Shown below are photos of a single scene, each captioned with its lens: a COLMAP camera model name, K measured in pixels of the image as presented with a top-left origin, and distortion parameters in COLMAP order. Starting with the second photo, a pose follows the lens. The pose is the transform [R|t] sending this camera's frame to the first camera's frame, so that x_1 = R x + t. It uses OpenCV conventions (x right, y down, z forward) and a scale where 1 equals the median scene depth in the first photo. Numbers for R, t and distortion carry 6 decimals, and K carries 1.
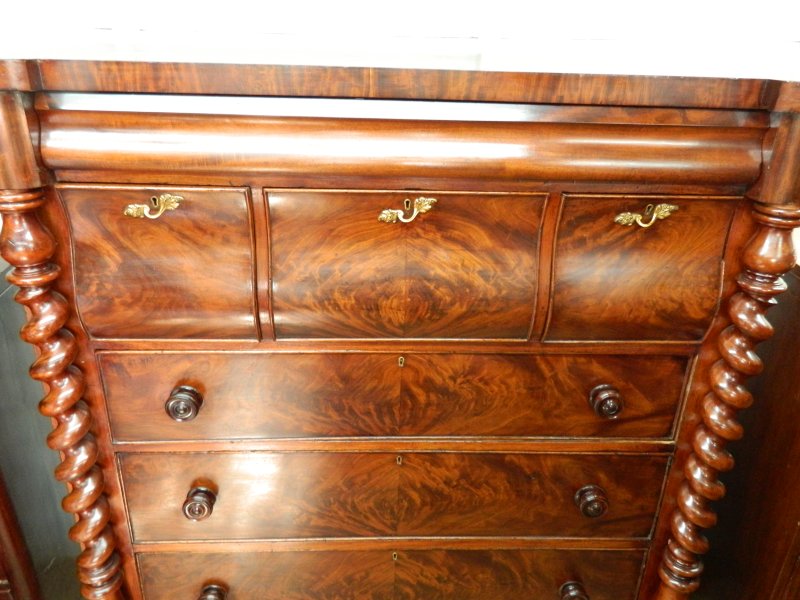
lens RADIAL K [[612.4, 0, 391.8], [0, 612.4, 291.0], [0, 0, 1]] dist [0.044342, -0.021857]
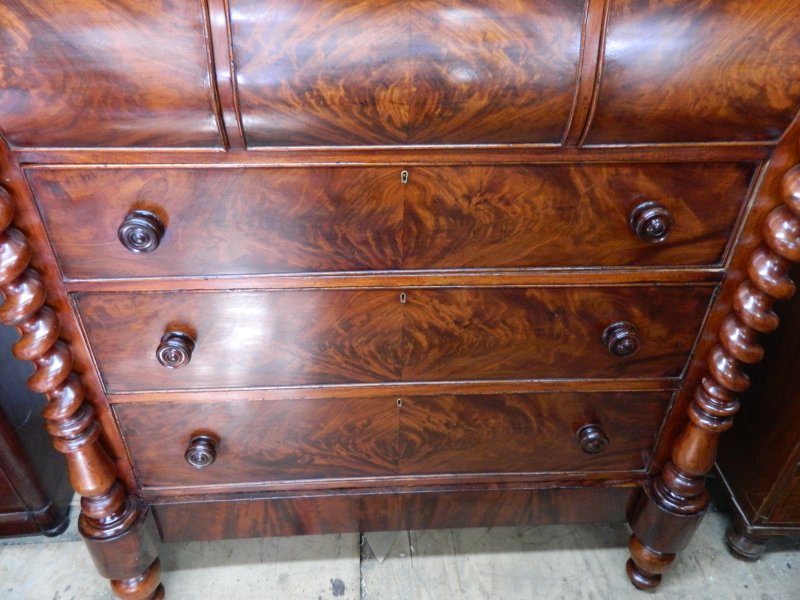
lens RADIAL K [[612.4, 0, 393.9], [0, 612.4, 288.8], [0, 0, 1]] dist [0.044342, -0.021857]
pose [[0.999805, -0.018497, 0.006864, -0.006810], [0.016729, 0.979221, 0.202107, 0.092709], [-0.010460, -0.201953, 0.979339, 0.166706]]
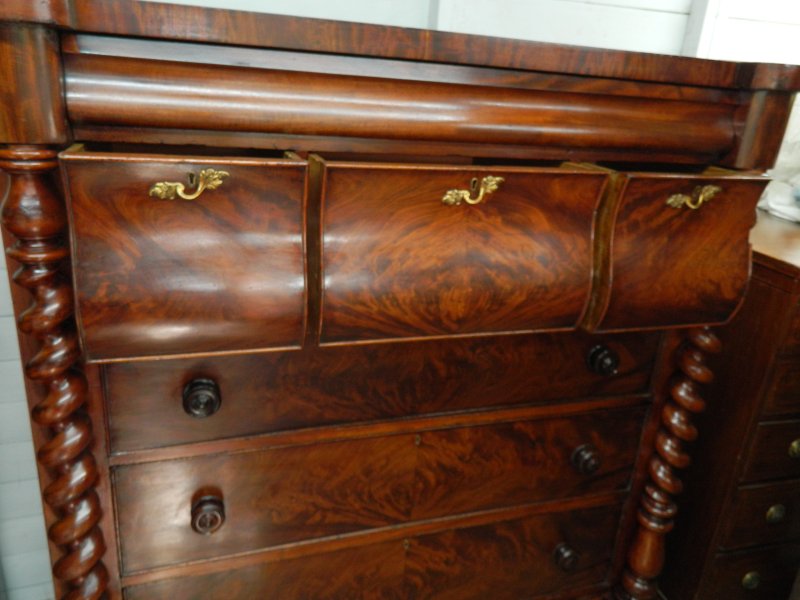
lens RADIAL K [[612.4, 0, 390.5], [0, 612.4, 291.9], [0, 0, 1]] dist [0.044342, -0.021857]
pose [[0.960422, -0.049304, 0.274150, -0.300684], [0.063660, 0.997014, -0.043715, 0.082059], [-0.271176, 0.059437, 0.960693, 0.053200]]
